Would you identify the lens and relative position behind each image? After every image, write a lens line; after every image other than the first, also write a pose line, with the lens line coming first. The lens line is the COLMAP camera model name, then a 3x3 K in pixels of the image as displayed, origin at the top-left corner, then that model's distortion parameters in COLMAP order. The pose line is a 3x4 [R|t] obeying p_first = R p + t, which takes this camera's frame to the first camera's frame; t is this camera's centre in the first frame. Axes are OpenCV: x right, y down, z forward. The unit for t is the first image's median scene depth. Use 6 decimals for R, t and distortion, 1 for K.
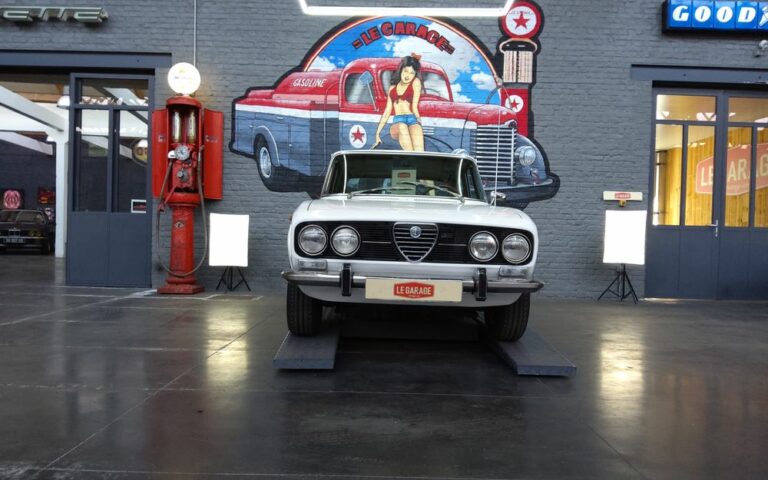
lens RADIAL K [[580.8, 0, 384.6], [0, 580.8, 242.4], [0, 0, 1]] dist [0.038288, -0.080627]
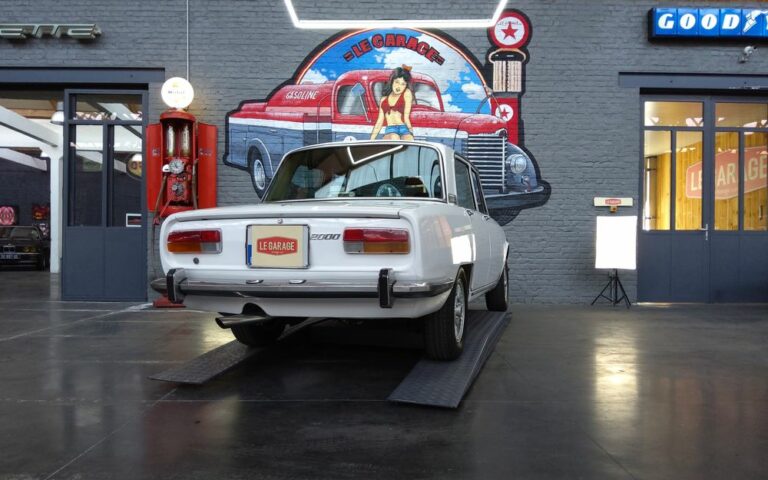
lens RADIAL K [[580.8, 0, 385.3], [0, 580.8, 242.8], [0, 0, 1]] dist [0.038288, -0.080627]
pose [[0.999811, -0.017494, 0.008493, 0.002806], [0.017623, 0.999726, -0.015390, 0.000150], [-0.008221, 0.015536, 0.999846, -0.007968]]
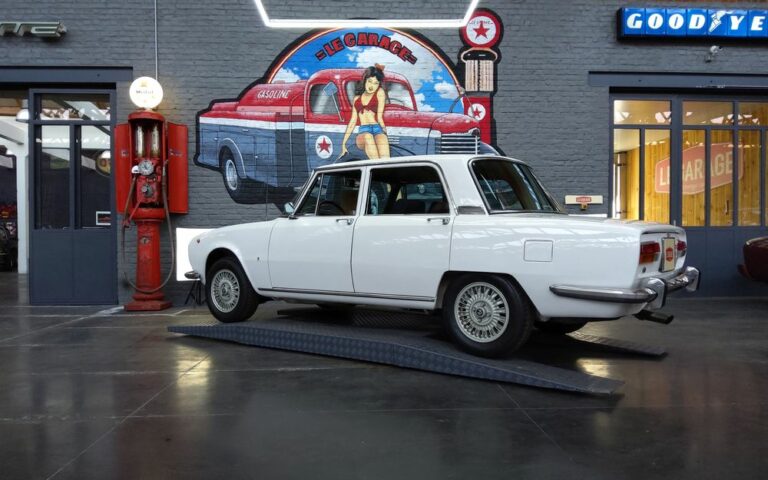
lens RADIAL K [[580.8, 0, 387.4], [0, 580.8, 240.3], [0, 0, 1]] dist [0.038288, -0.080627]
pose [[0.998296, -0.028835, 0.050738, 0.007871], [0.028968, 0.999579, -0.001897, -0.015946], [-0.050662, 0.003363, 0.998710, -0.009072]]
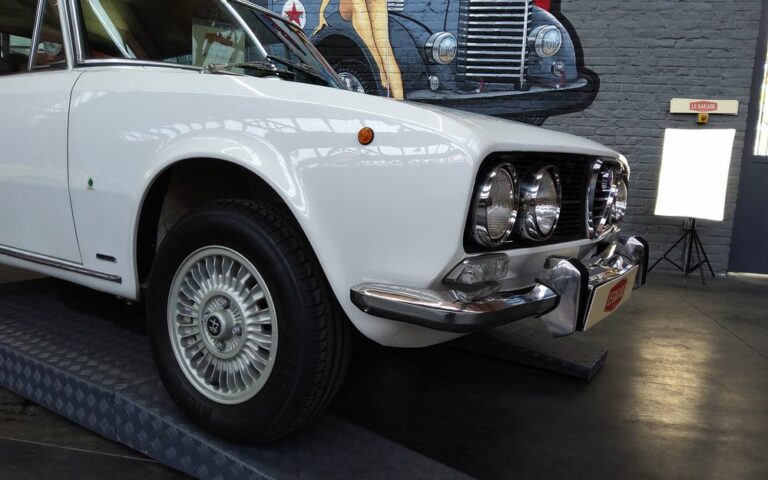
lens RADIAL K [[580.8, 0, 394.9], [0, 580.8, 248.4], [0, 0, 1]] dist [0.038288, -0.080627]
pose [[0.984552, 0.041798, -0.170031, 0.198068], [-0.021266, 0.992446, 0.120829, 0.001640], [0.173797, -0.115346, 0.978003, 0.324917]]
